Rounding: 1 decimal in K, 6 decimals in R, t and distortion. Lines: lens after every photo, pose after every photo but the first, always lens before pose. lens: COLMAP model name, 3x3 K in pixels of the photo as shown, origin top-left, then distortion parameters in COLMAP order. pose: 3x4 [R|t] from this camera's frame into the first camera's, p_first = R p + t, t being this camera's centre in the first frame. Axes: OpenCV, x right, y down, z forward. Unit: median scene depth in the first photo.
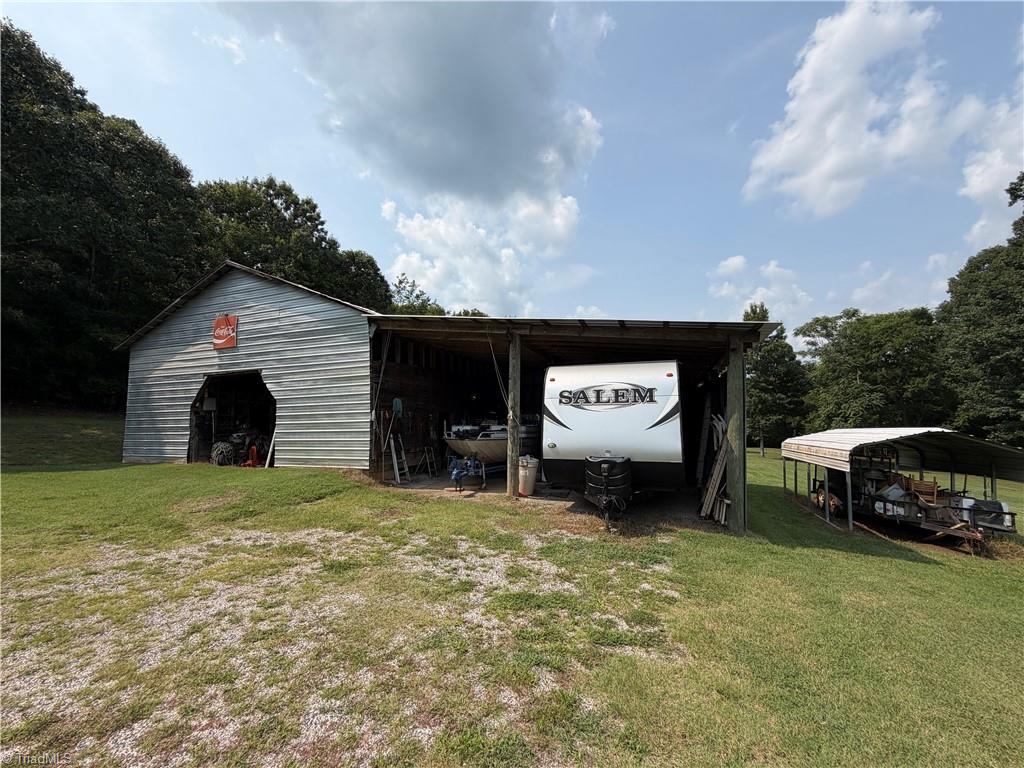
lens RADIAL K [[408.9, 0, 508.5], [0, 408.9, 382.2], [0, 0, 1]] dist [-0.000255, 0.000045]
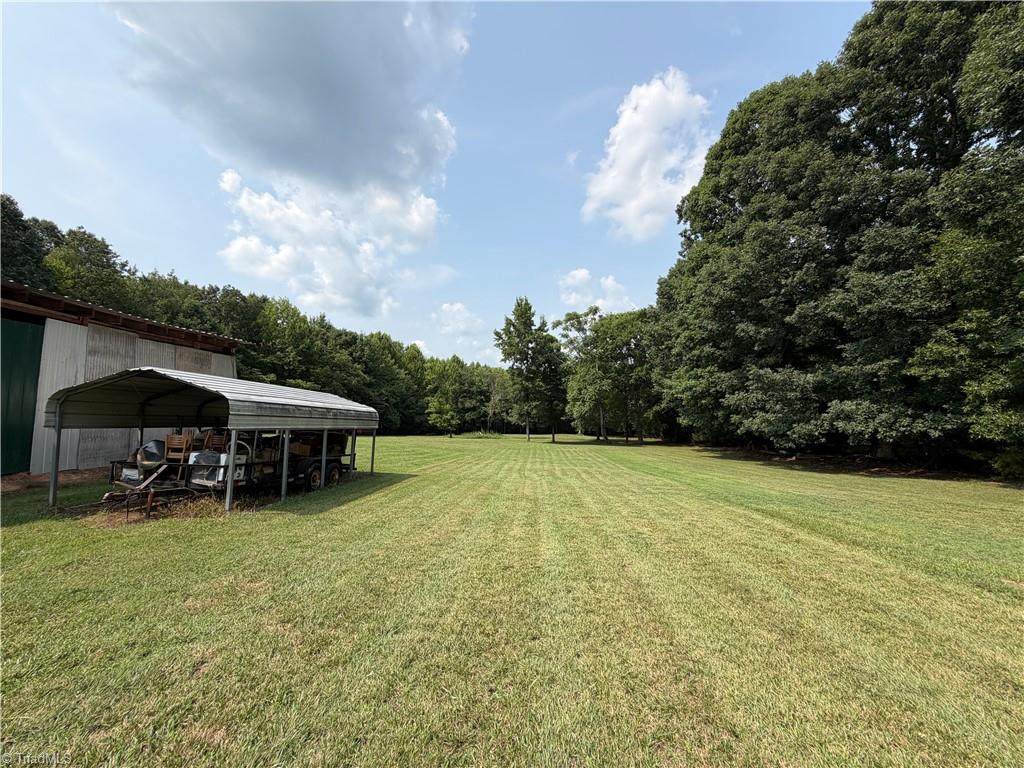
lens RADIAL K [[408.3, 0, 512.4], [0, 408.3, 370.6], [0, 0, 1]] dist [-0.024903, 0.000051]
pose [[0.942222, 0.004455, 0.334959, 0.232734], [0.003919, 0.999697, -0.024320, 0.024544], [-0.334966, 0.024227, 0.941919, 0.011212]]
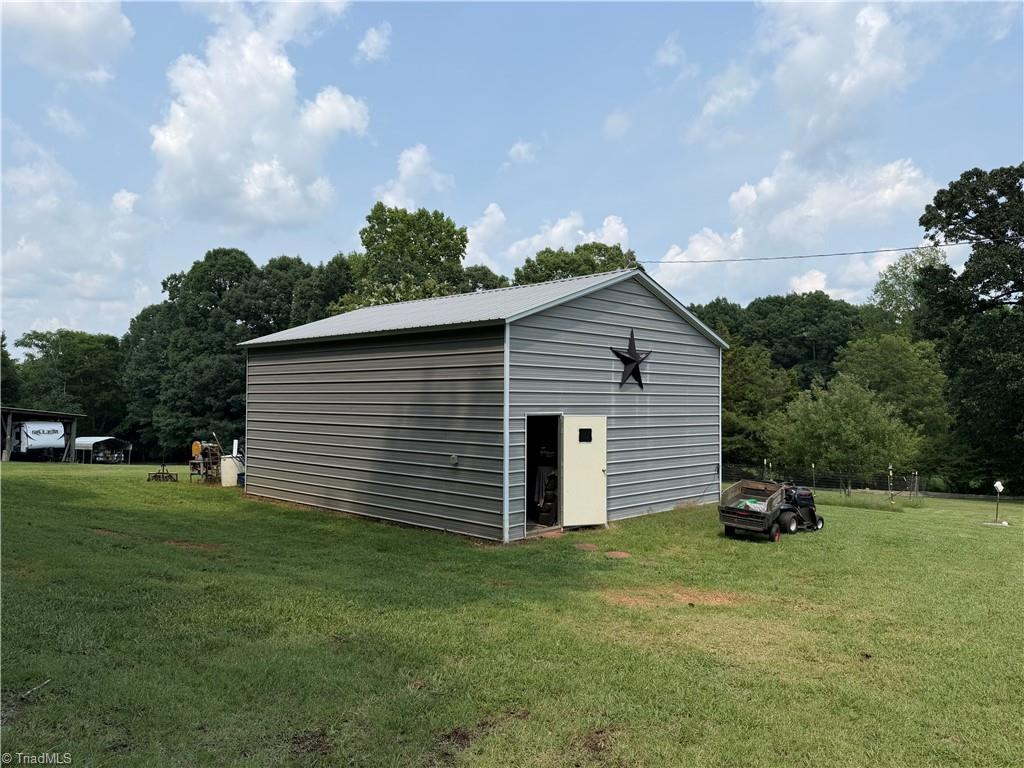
lens RADIAL K [[719.1, 0, 541.3], [0, 719.1, 390.5], [0, 0, 1]] dist [-0.006247, -0.029277]
pose [[0.226316, 0.027562, 0.973664, -0.765263], [-0.087759, 0.996111, -0.007799, -0.103786], [-0.970092, -0.083683, 0.227855, -0.735259]]
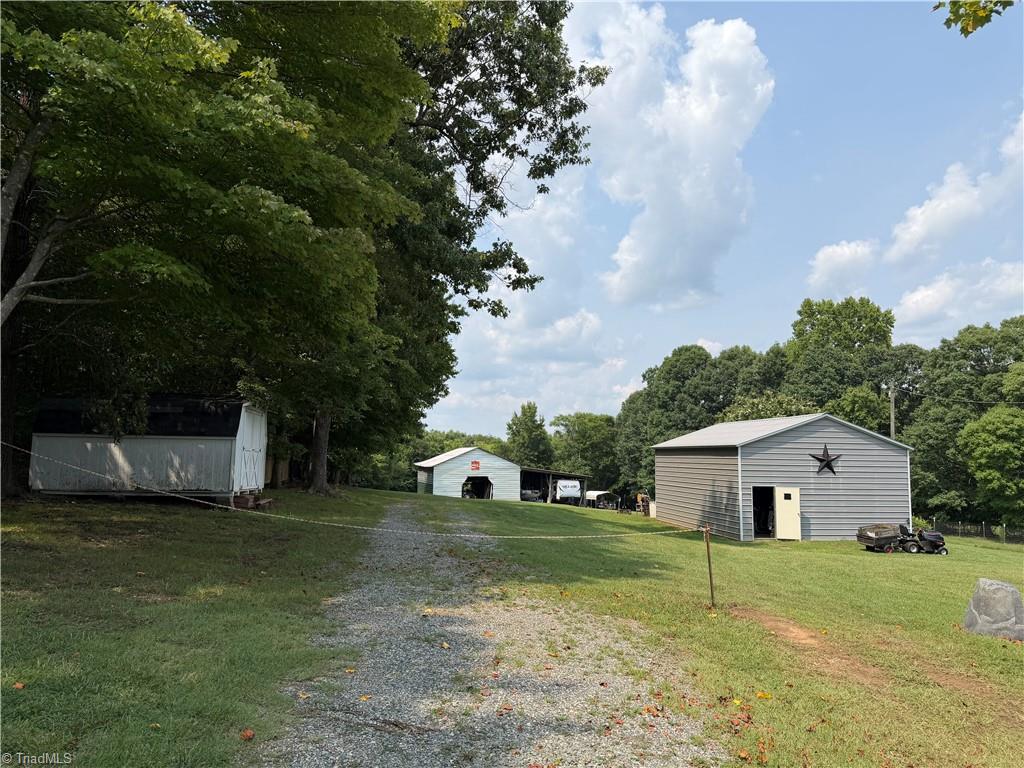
lens RADIAL K [[703.8, 0, 514.9], [0, 703.8, 396.5], [0, 0, 1]] dist [0.060149, -0.081126]
pose [[0.788312, 0.078067, 0.610303, -0.991920], [-0.075494, 0.996696, -0.029979, -0.132978], [-0.610627, -0.022441, 0.791601, -0.972779]]
